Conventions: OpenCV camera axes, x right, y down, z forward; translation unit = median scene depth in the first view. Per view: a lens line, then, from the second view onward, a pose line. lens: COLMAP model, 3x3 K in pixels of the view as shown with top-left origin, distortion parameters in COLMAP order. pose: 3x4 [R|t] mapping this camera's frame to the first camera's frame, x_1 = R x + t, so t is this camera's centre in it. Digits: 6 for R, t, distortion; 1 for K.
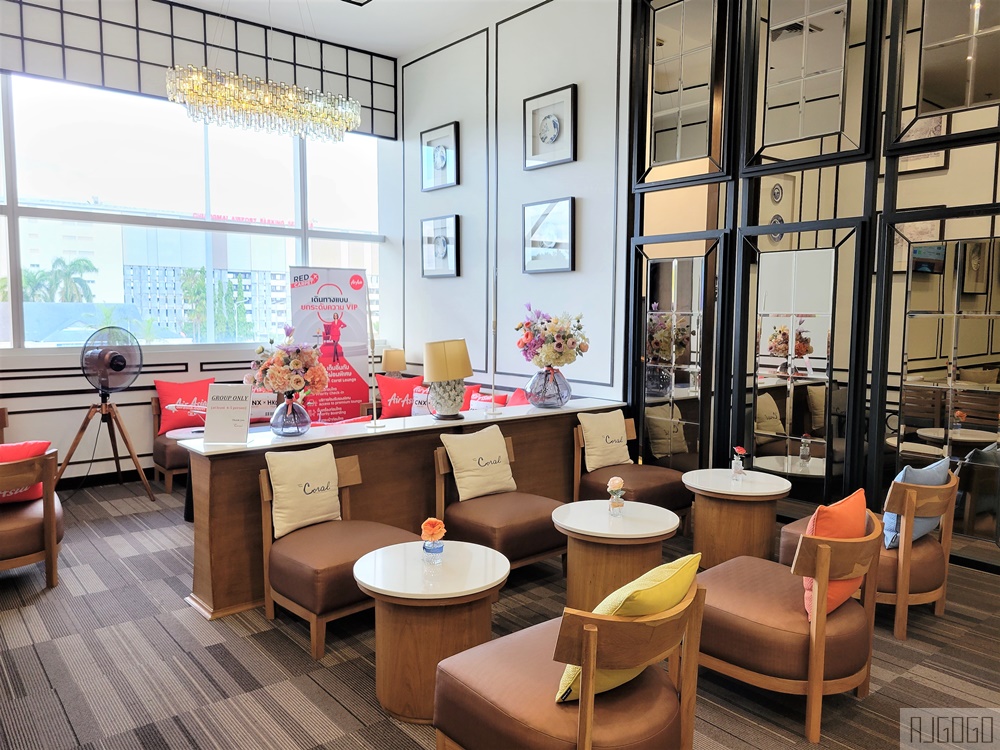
lens RADIAL K [[754.2, 0, 499.6], [0, 754.2, 376.7], [0, 0, 1]] dist [0.025950, -0.012445]
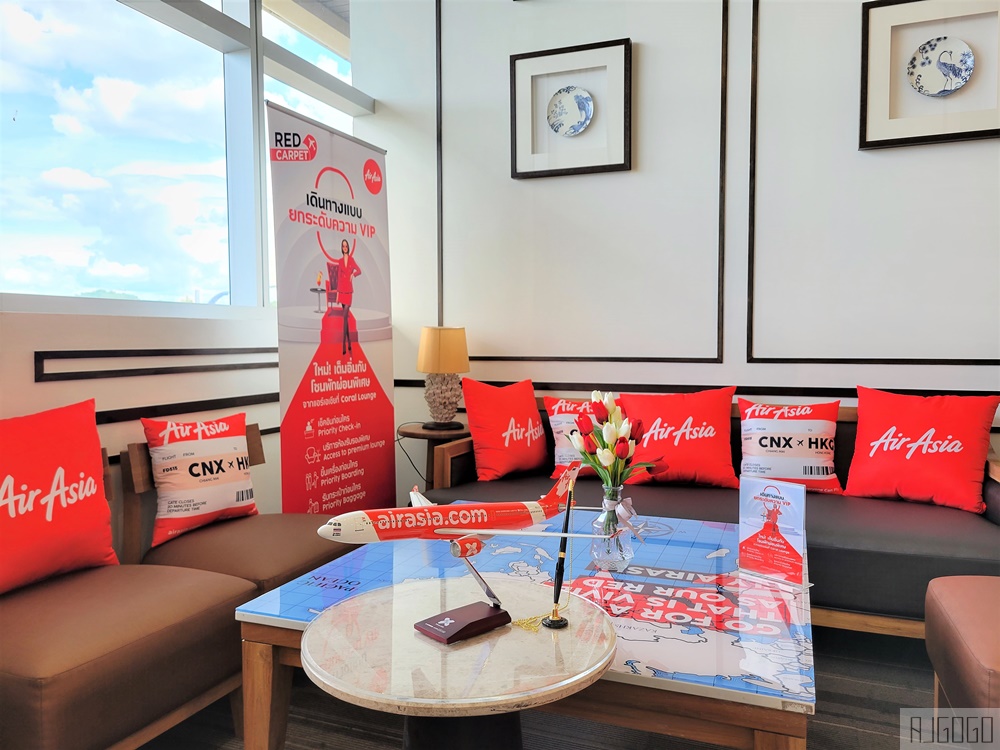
lens RADIAL K [[754.2, 0, 501.7], [0, 754.2, 376.7], [0, 0, 1]] dist [0.025950, -0.012445]
pose [[0.873743, -0.032778, 0.485283, -0.347778], [0.049673, 0.998523, -0.021992, 0.006537], [-0.483846, 0.043321, 0.874081, 0.586673]]
